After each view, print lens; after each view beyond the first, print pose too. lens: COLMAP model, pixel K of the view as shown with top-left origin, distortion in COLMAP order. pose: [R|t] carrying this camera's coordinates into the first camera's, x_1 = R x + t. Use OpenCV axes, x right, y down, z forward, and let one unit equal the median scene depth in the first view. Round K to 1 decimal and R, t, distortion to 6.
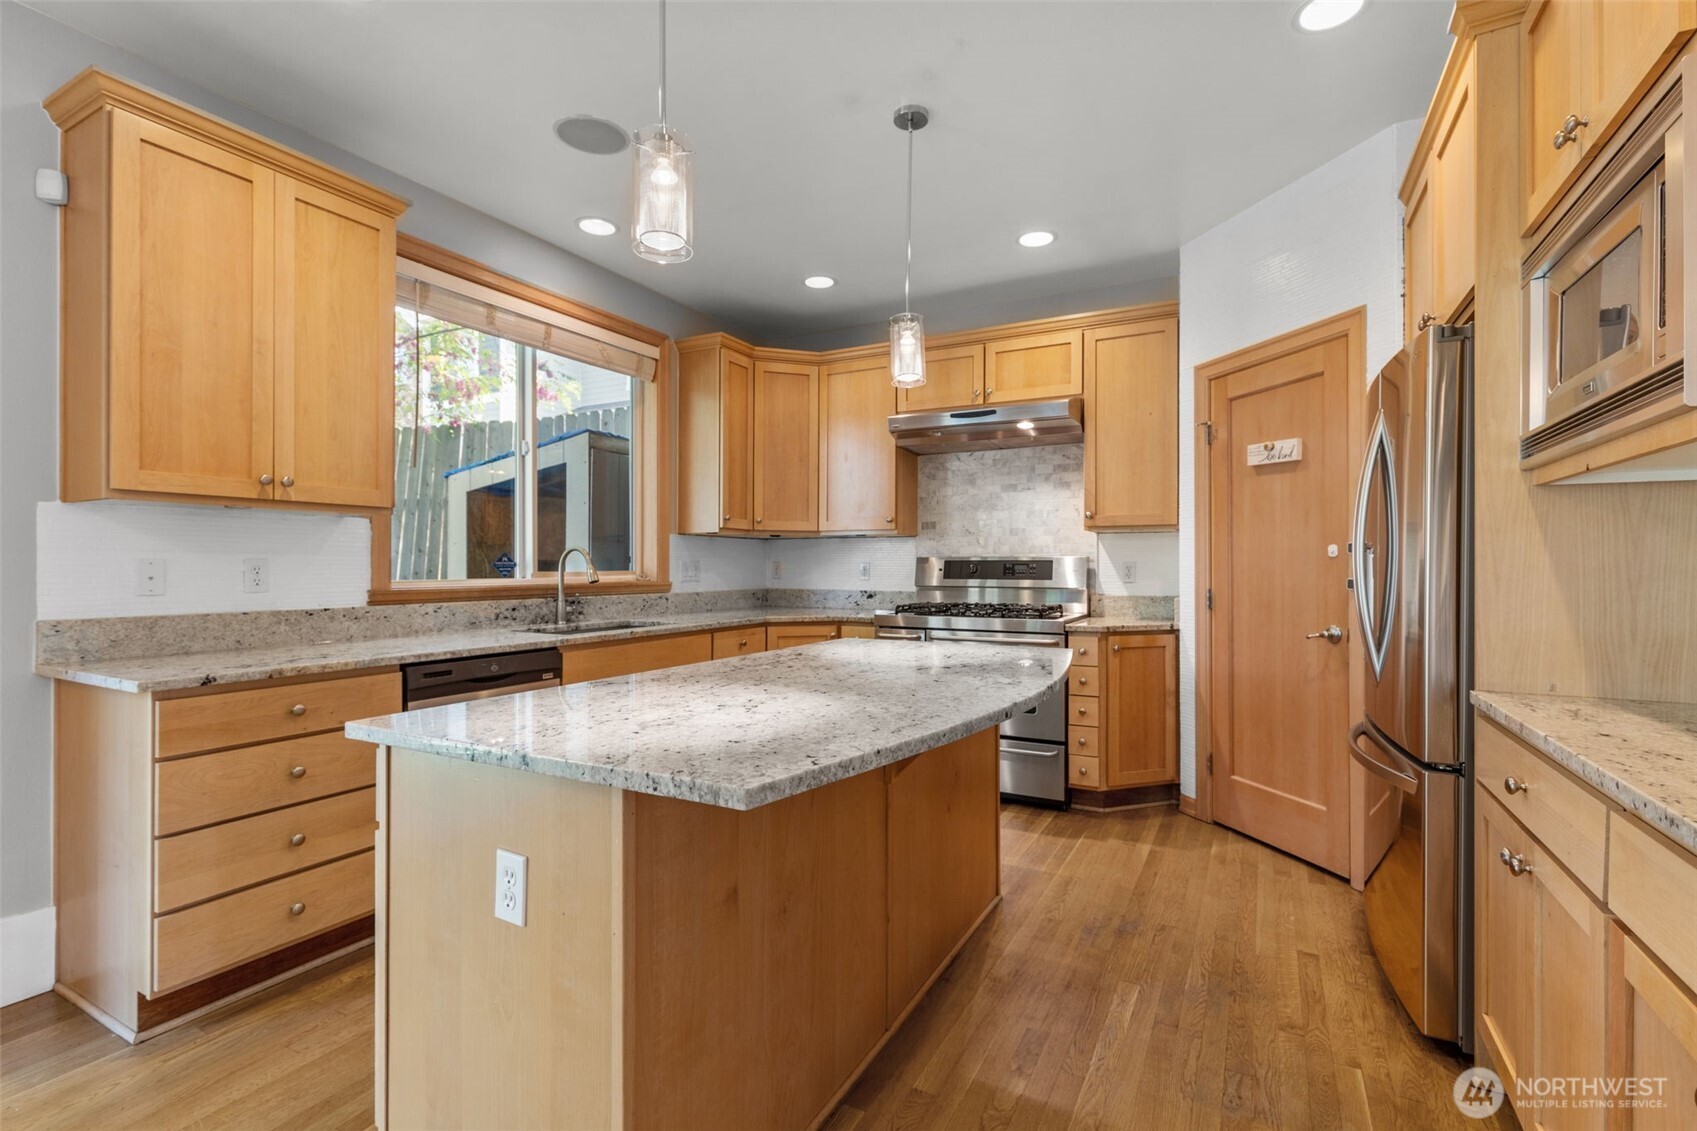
lens RADIAL K [[760.3, 0, 858.1], [0, 760.3, 566.5], [0, 0, 1]] dist [0.002341, -0.000594]
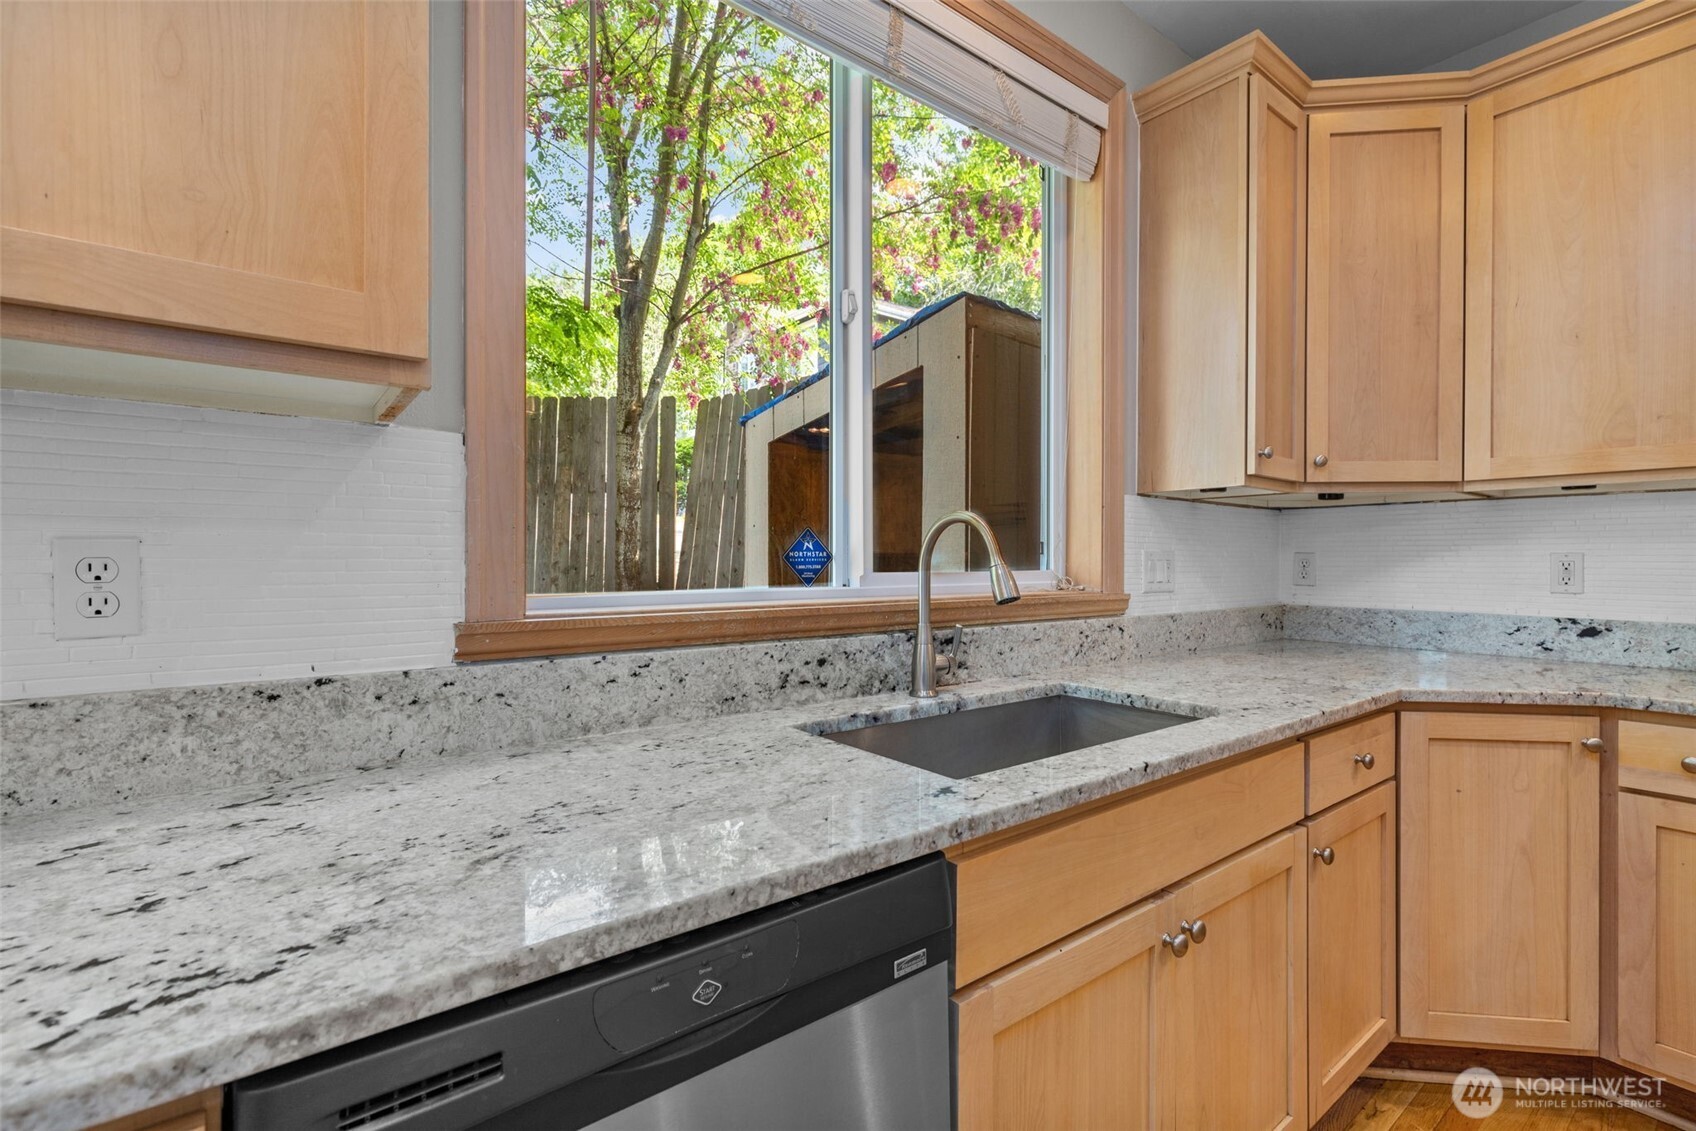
lens RADIAL K [[759.9, 0, 866.6], [0, 759.9, 561.2], [0, 0, 1]] dist [0.002341, -0.000594]
pose [[0.918956, 0.000561, -0.394360, -0.238937], [-0.001326, 0.999998, -0.001666, 0.000713], [0.394358, 0.002054, 0.918955, 0.564642]]
